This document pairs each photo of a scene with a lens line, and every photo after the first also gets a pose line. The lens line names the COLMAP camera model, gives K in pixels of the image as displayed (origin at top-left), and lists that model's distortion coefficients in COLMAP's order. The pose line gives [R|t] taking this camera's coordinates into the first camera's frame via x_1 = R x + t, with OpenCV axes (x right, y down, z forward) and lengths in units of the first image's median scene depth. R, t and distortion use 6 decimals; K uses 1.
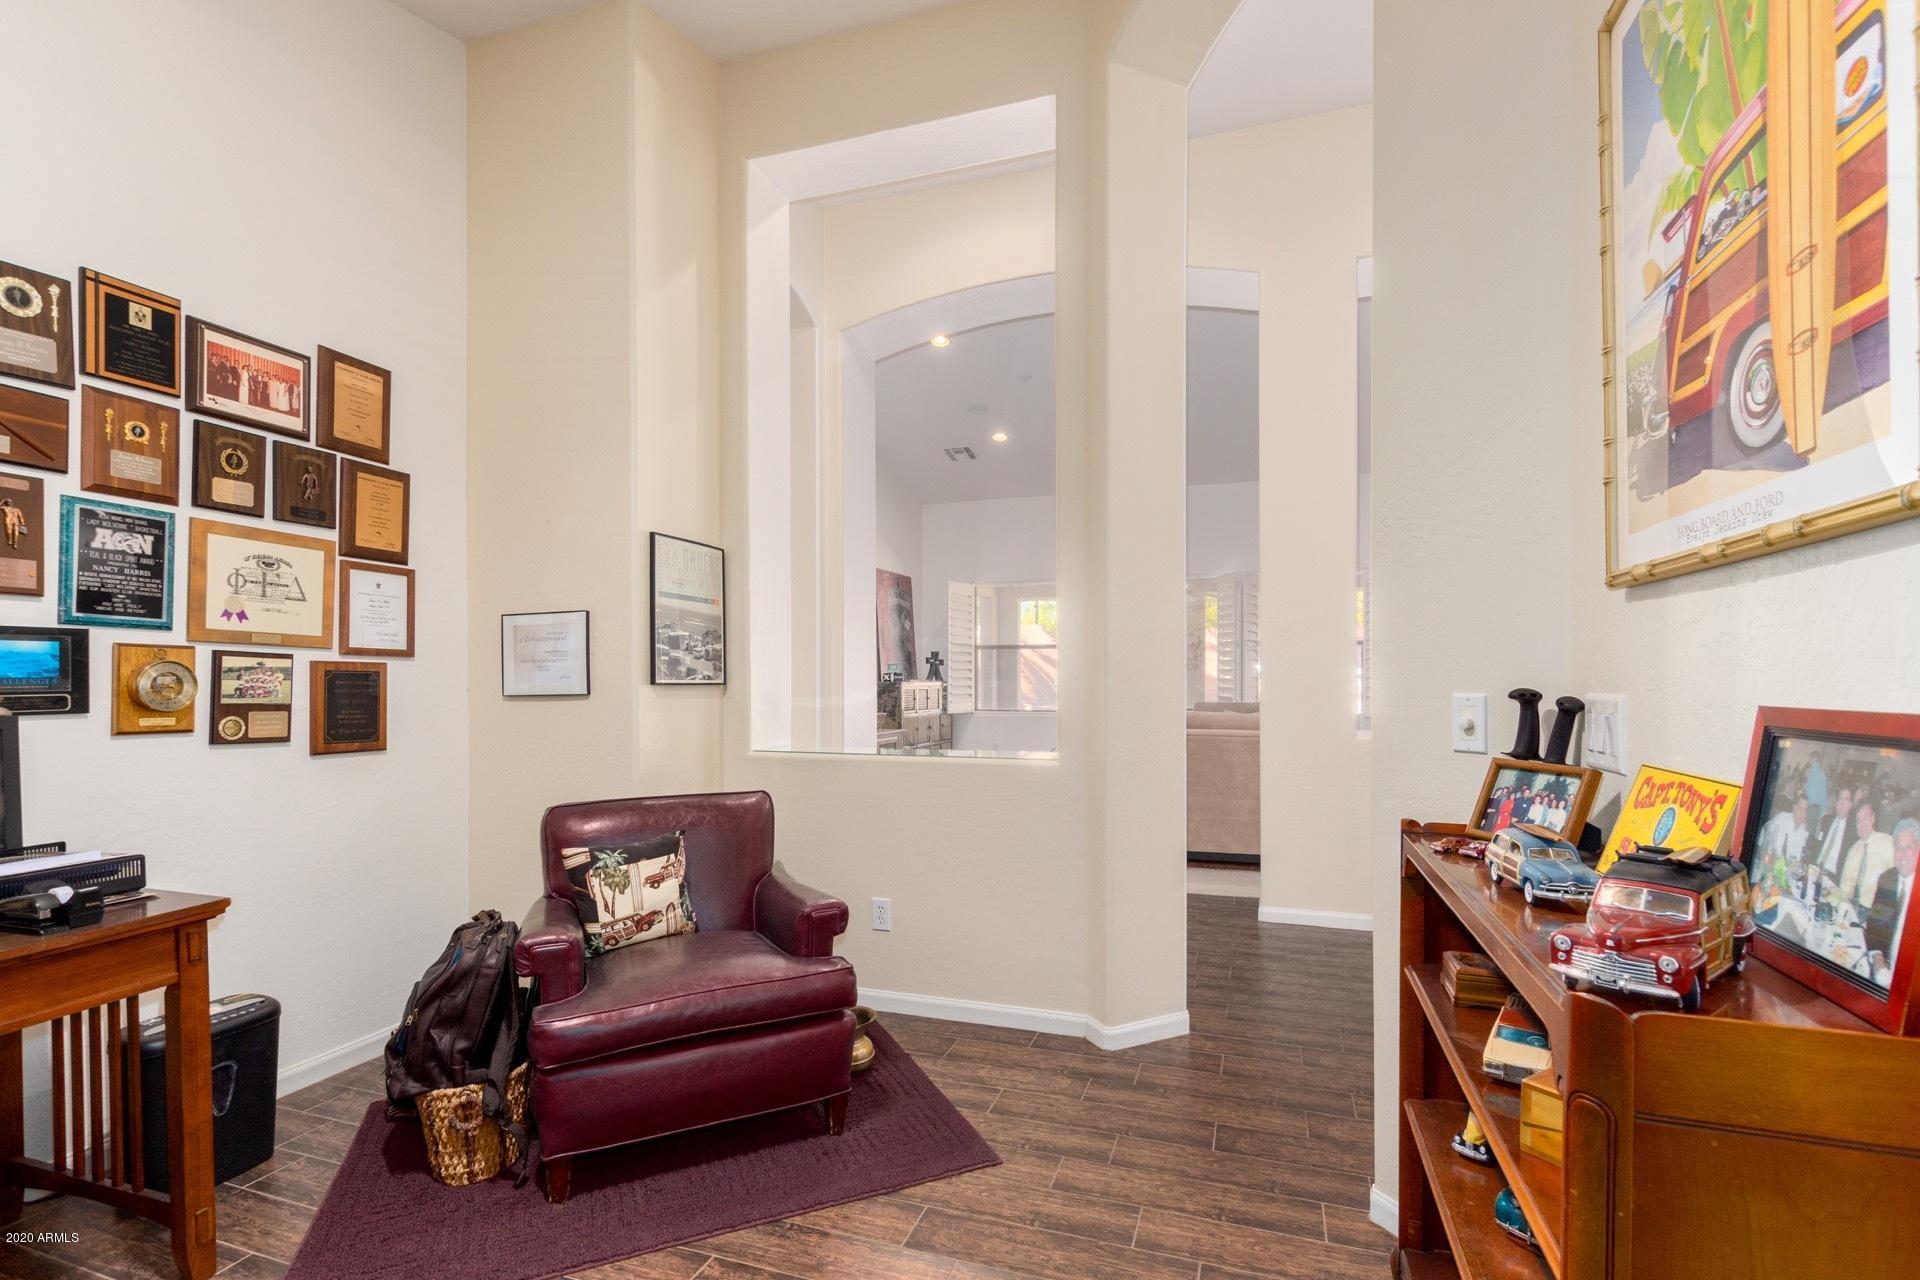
lens RADIAL K [[902.7, 0, 969.7], [0, 902.7, 685.3], [0, 0, 1]] dist [0.001874, -0.000076]
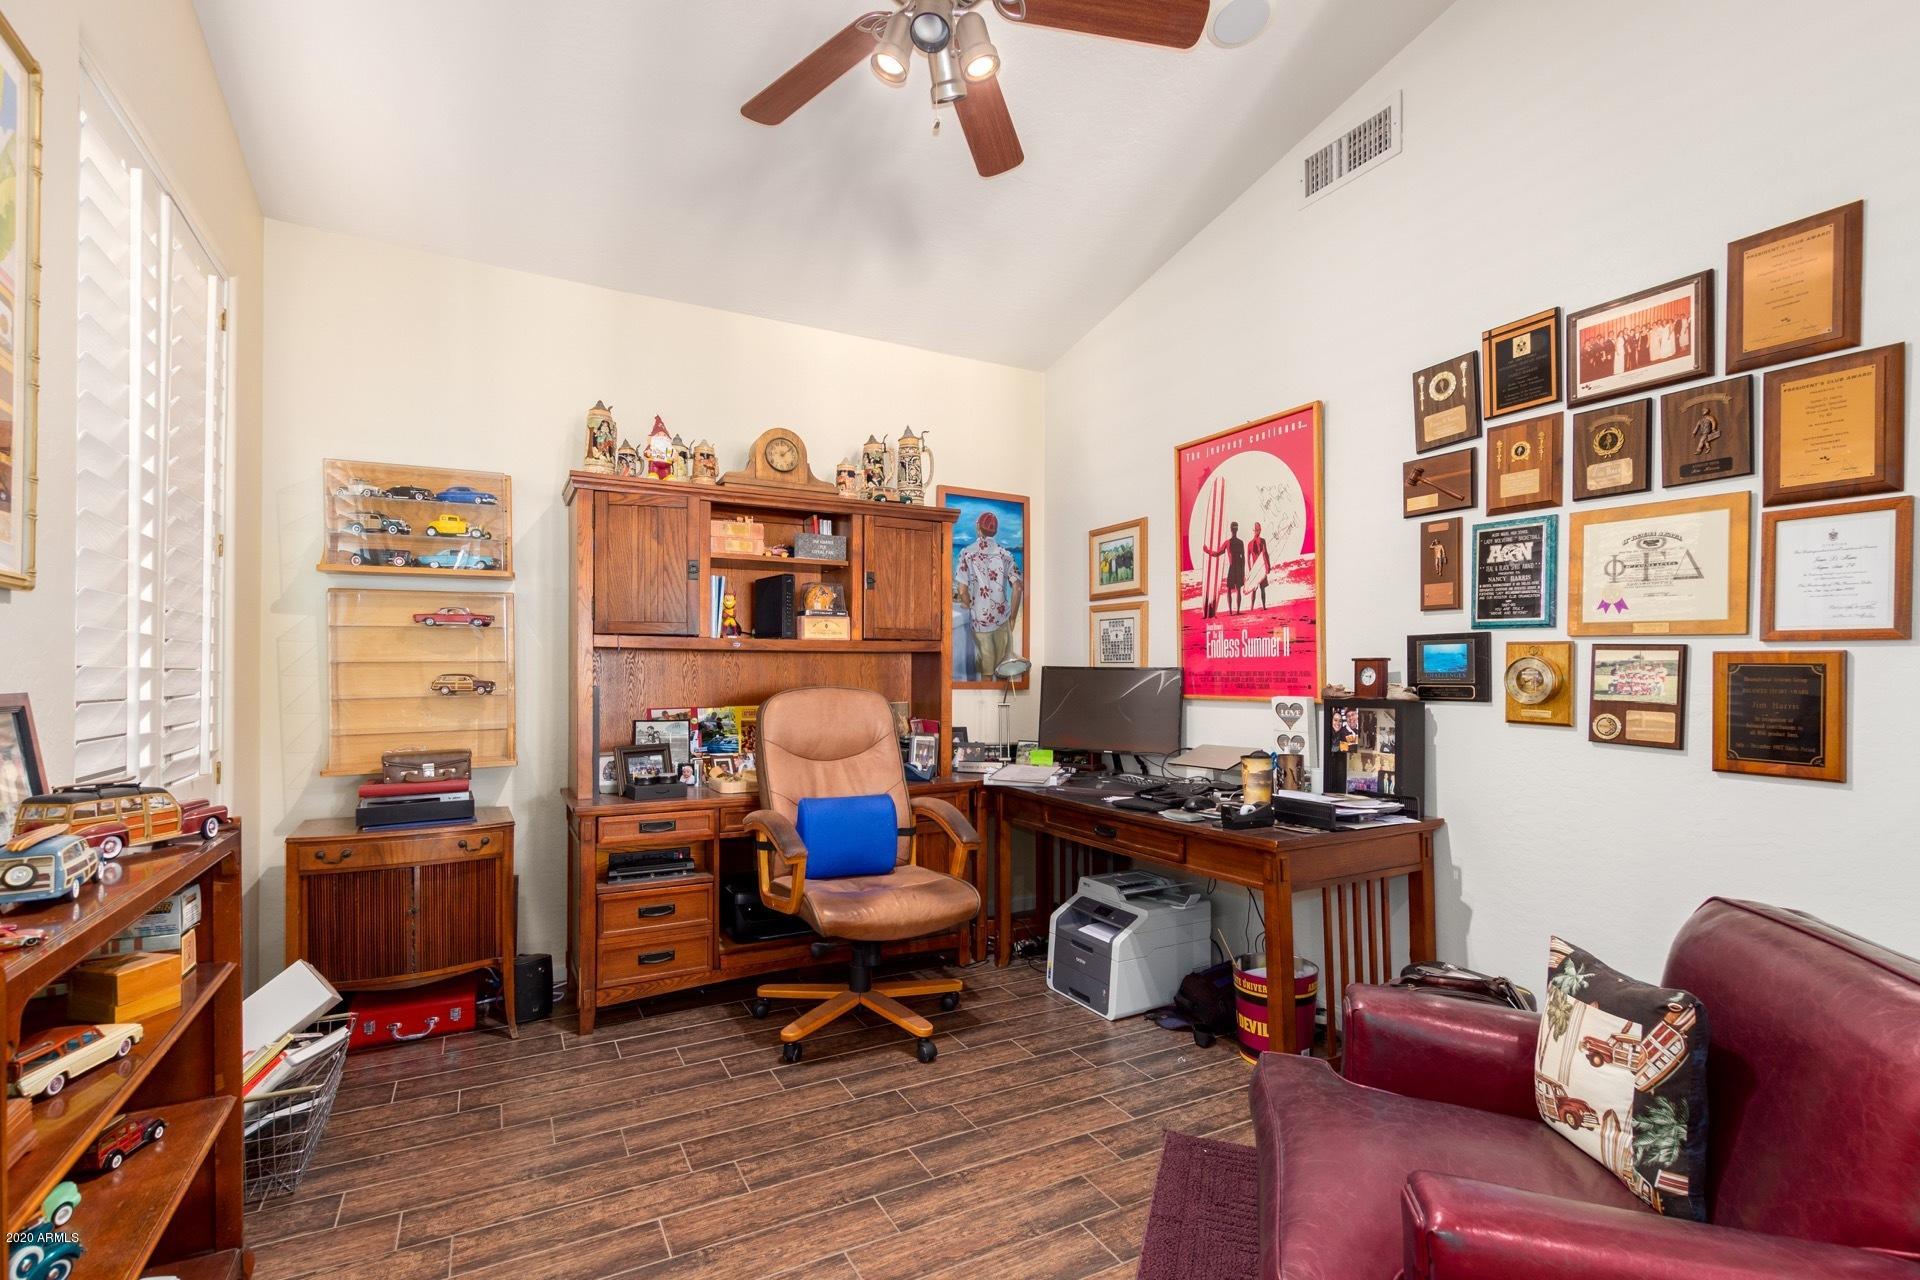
lens RADIAL K [[876.1, 0, 960.9], [0, 876.1, 674.0], [0, 0, 1]] dist [0.004820, -0.001227]
pose [[-0.686677, 0.001931, -0.726960, 0.303293], [-0.006635, 0.999938, 0.008923, -0.010844], [0.726932, 0.010951, -0.686622, 1.125697]]
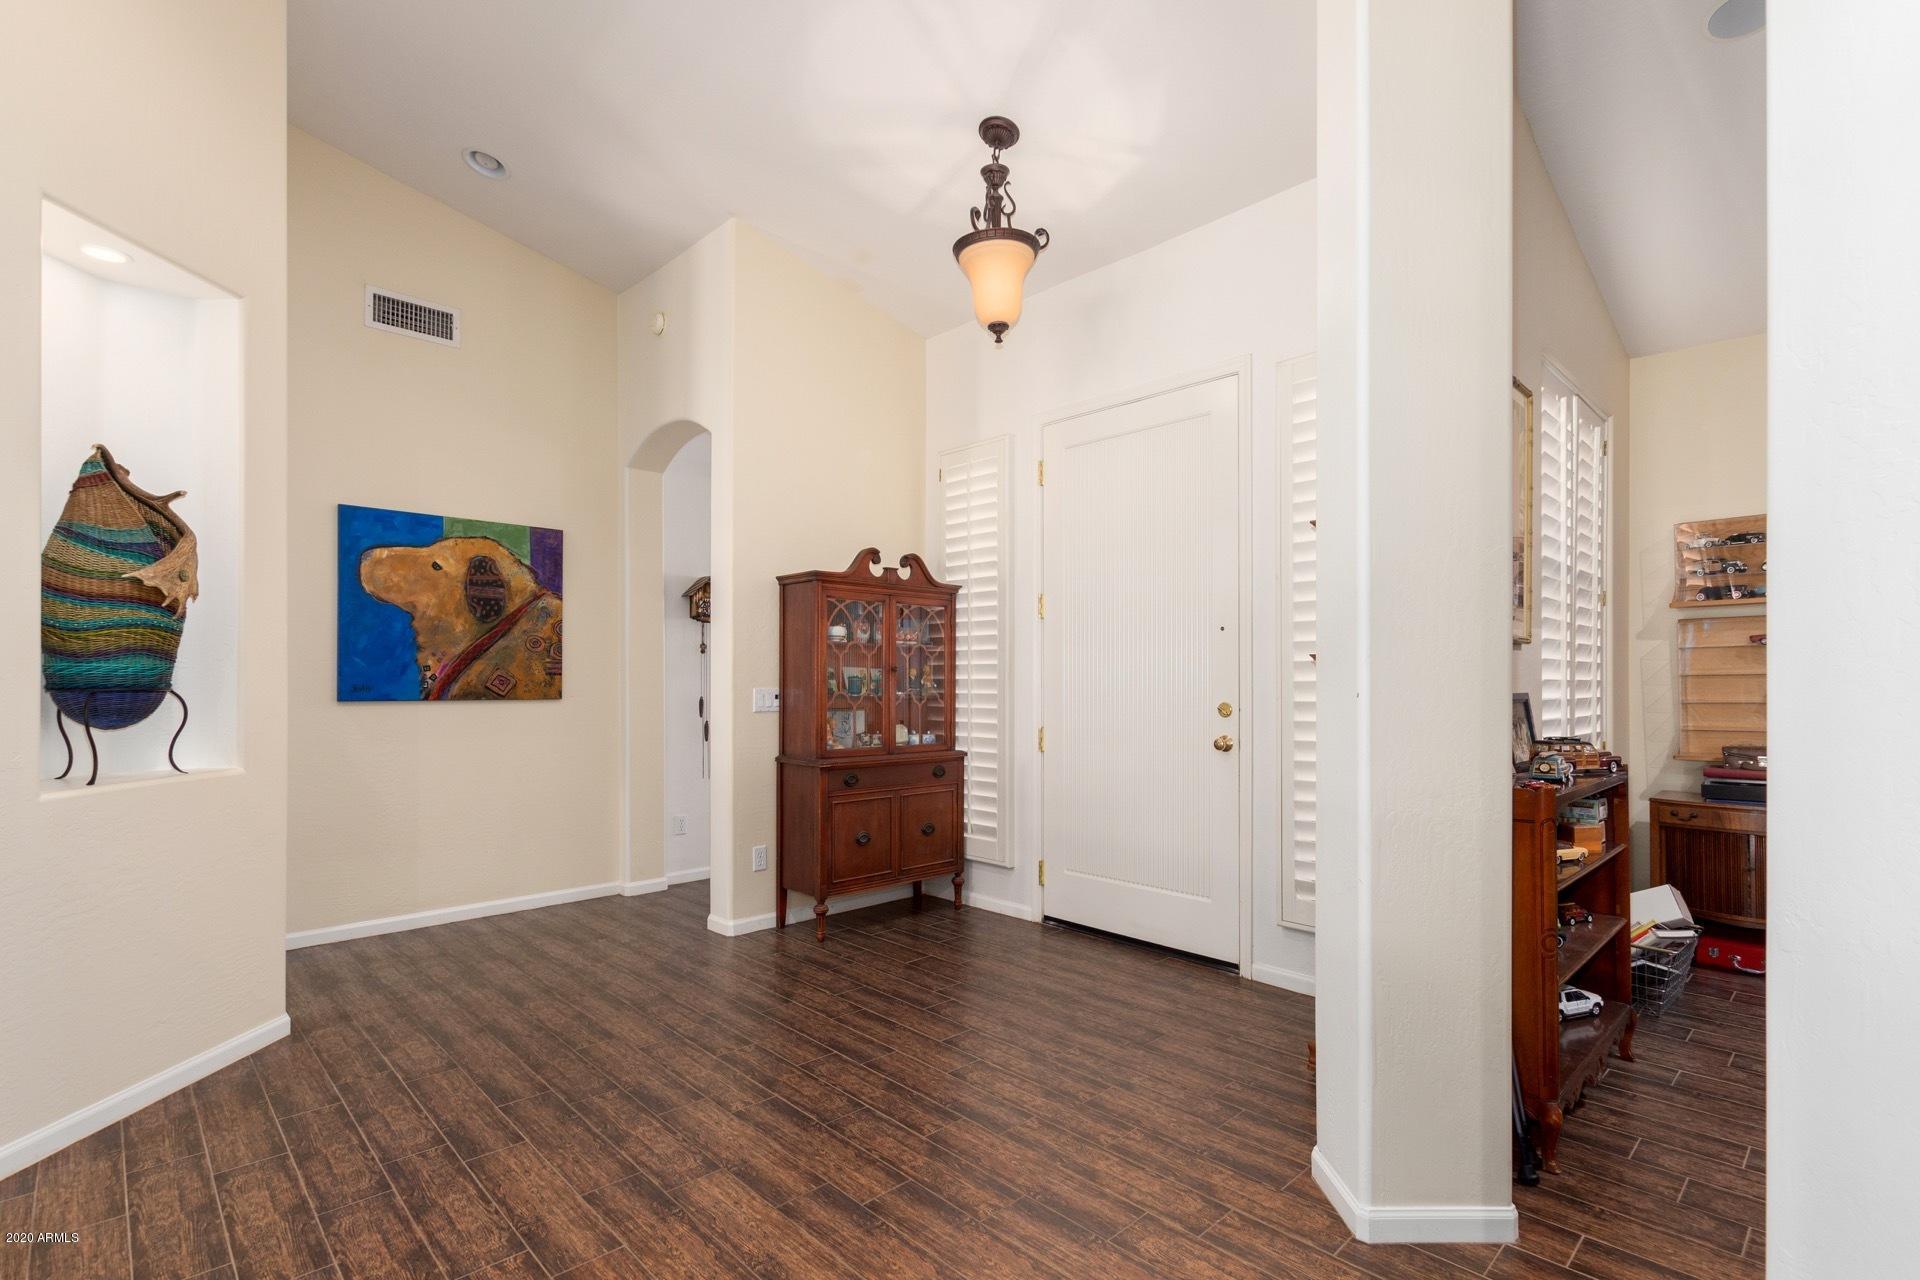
lens RADIAL K [[898.2, 0, 961.9], [0, 898.2, 677.9], [0, 0, 1]] dist [0.003223, -0.000284]
pose [[-0.884619, 0.007483, 0.466255, 0.452452], [0.008226, 0.999966, -0.000441, -0.017755], [-0.466242, 0.003445, -0.884651, 1.929382]]
